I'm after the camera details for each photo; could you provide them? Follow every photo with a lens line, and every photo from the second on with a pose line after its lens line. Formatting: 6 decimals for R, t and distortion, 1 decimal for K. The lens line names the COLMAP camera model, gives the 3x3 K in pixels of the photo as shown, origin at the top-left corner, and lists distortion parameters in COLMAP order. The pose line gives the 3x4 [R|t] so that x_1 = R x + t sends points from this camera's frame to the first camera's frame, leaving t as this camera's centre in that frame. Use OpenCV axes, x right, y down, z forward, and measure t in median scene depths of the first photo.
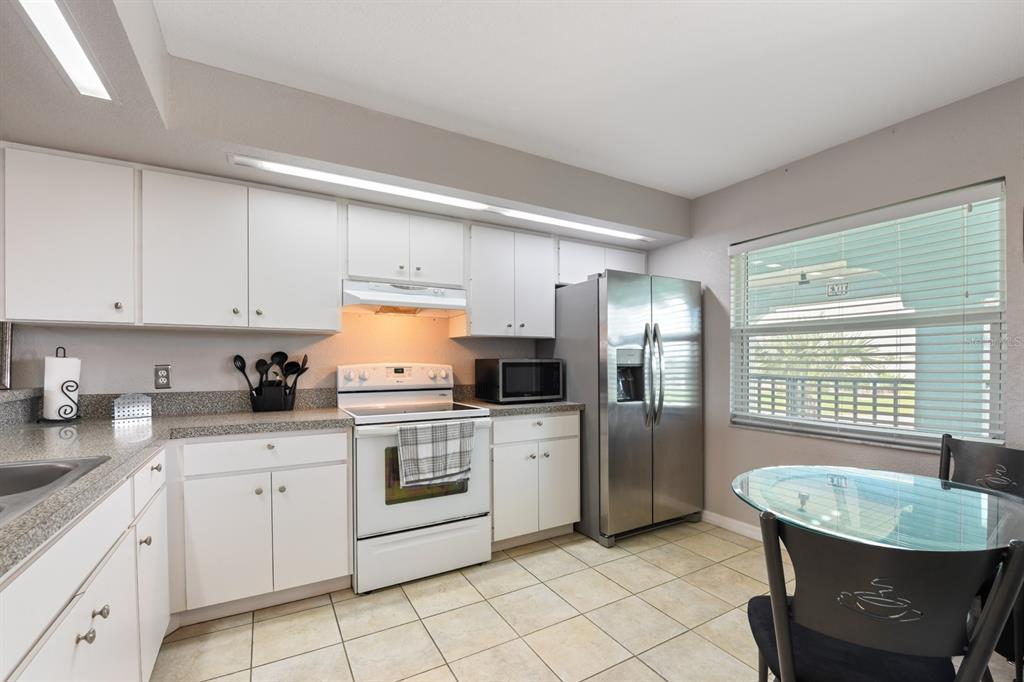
lens RADIAL K [[432.9, 0, 509.1], [0, 432.9, 360.3], [0, 0, 1]] dist [0.000315, -0.000048]
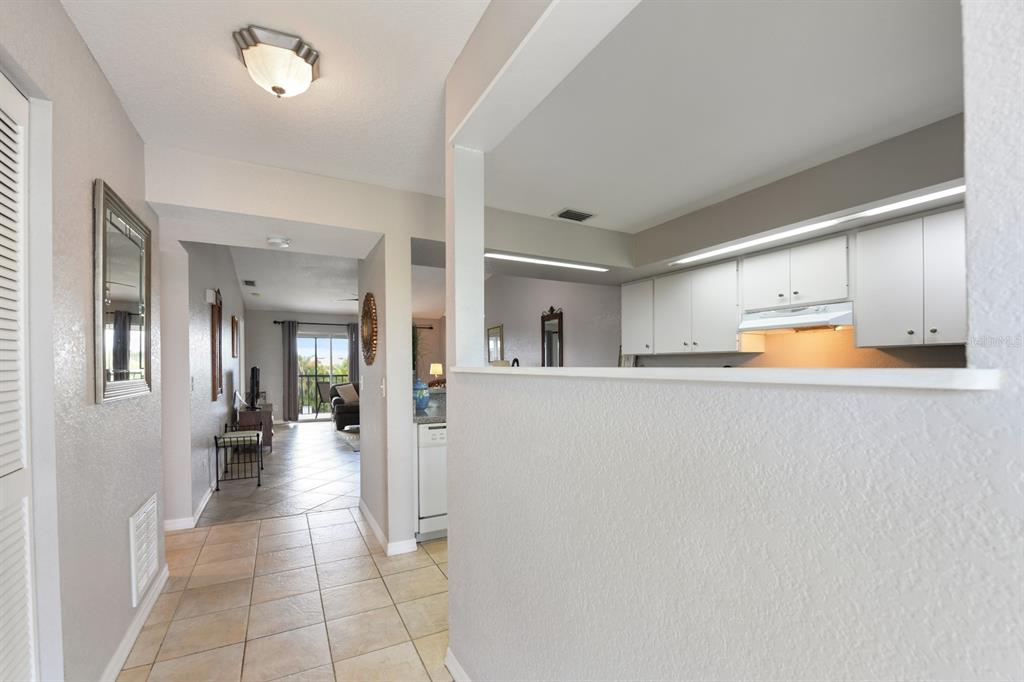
lens RADIAL K [[435.8, 0, 516.8], [0, 435.8, 372.3], [0, 0, 1]] dist [-0.001033, -0.000050]
pose [[-0.015625, 0.017078, -0.999732, 0.956394], [0.009122, 0.999815, 0.016937, -0.028486], [0.999836, -0.008855, -0.015778, 0.281842]]
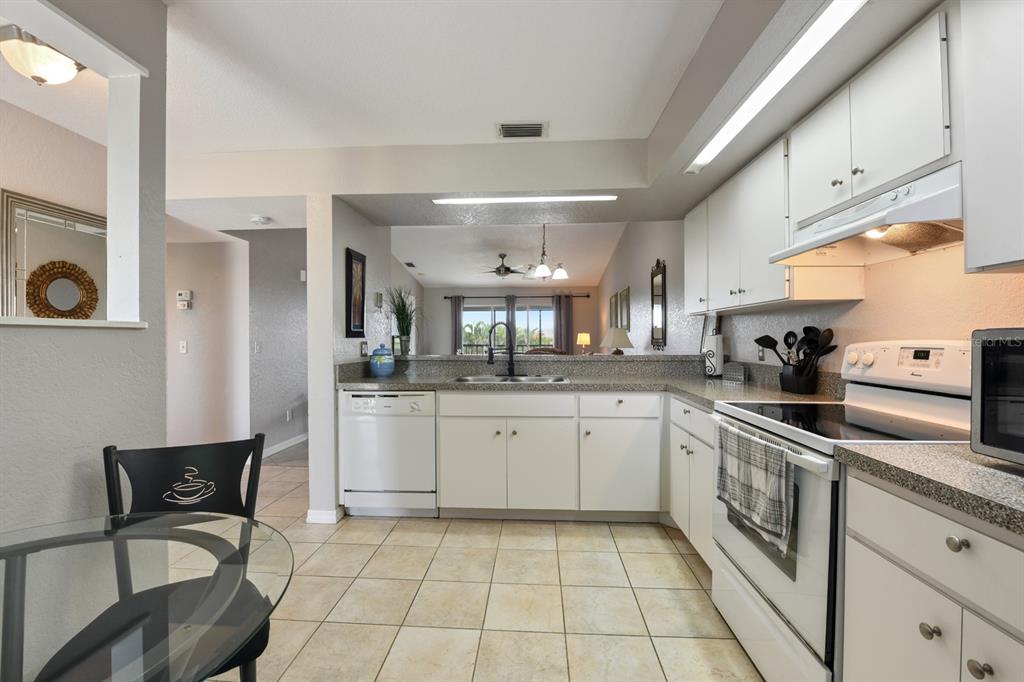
lens RADIAL K [[432.9, 0, 512.0], [0, 432.9, 341.0], [0, 0, 1]] dist [-0.020015, -0.000239]
pose [[-0.544980, 0.007336, -0.838417, 0.494538], [0.009098, 0.999955, 0.002836, 0.001479], [0.838400, -0.006082, -0.545022, 0.930642]]
